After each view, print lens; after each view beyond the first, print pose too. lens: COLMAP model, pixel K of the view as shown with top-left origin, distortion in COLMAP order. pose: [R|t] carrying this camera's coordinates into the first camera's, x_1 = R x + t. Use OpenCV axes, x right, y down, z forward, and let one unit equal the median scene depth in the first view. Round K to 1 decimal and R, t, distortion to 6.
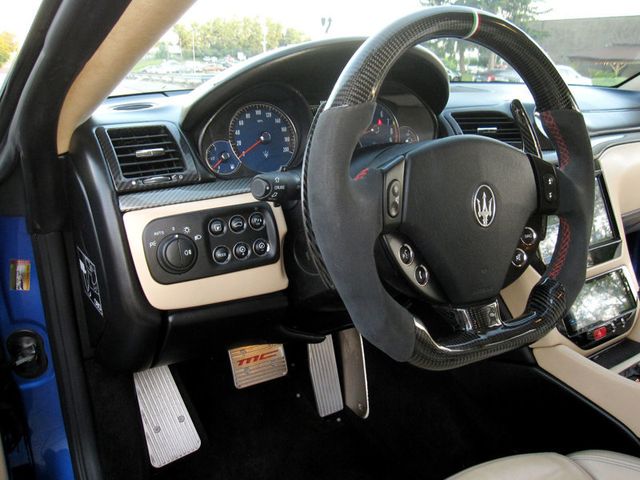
lens RADIAL K [[533.2, 0, 335.7], [0, 533.2, 238.1], [0, 0, 1]] dist [-0.032525, 0.004533]
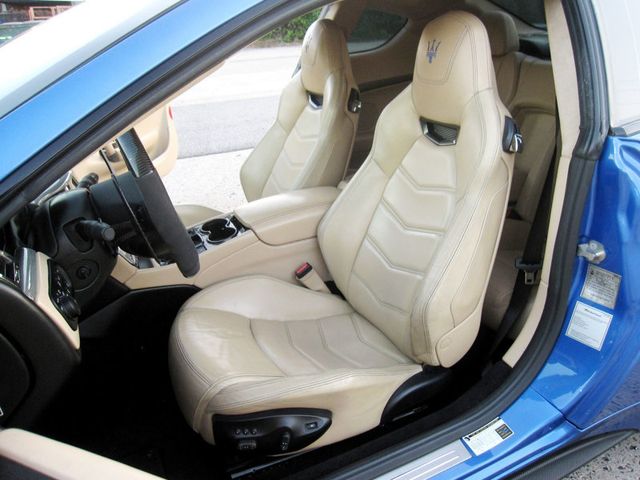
lens RADIAL K [[533.2, 0, 335.7], [0, 533.2, 238.1], [0, 0, 1]] dist [-0.032525, 0.004533]
pose [[0.067212, -0.388871, 0.918837, -1.147835], [0.336349, 0.875845, 0.346072, -0.294519], [-0.939336, 0.285790, 0.189663, 0.023570]]
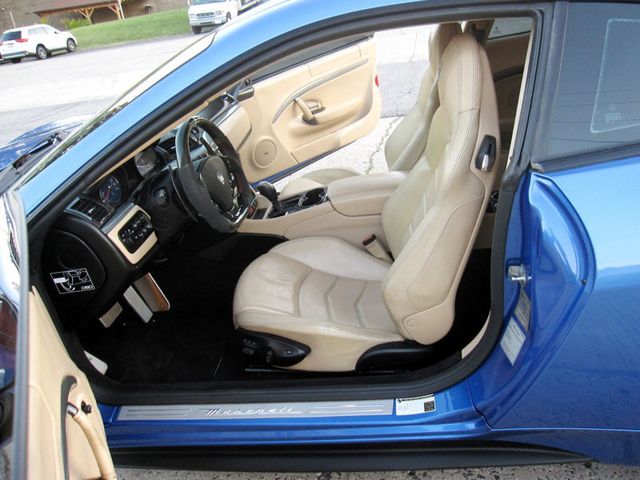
lens RADIAL K [[533.2, 0, 335.7], [0, 533.2, 238.1], [0, 0, 1]] dist [-0.032525, 0.004533]
pose [[0.599018, -0.425451, 0.678358, -1.107154], [0.363670, 0.899305, 0.242888, -0.186152], [-0.713388, 0.101204, 0.693423, -1.094526]]
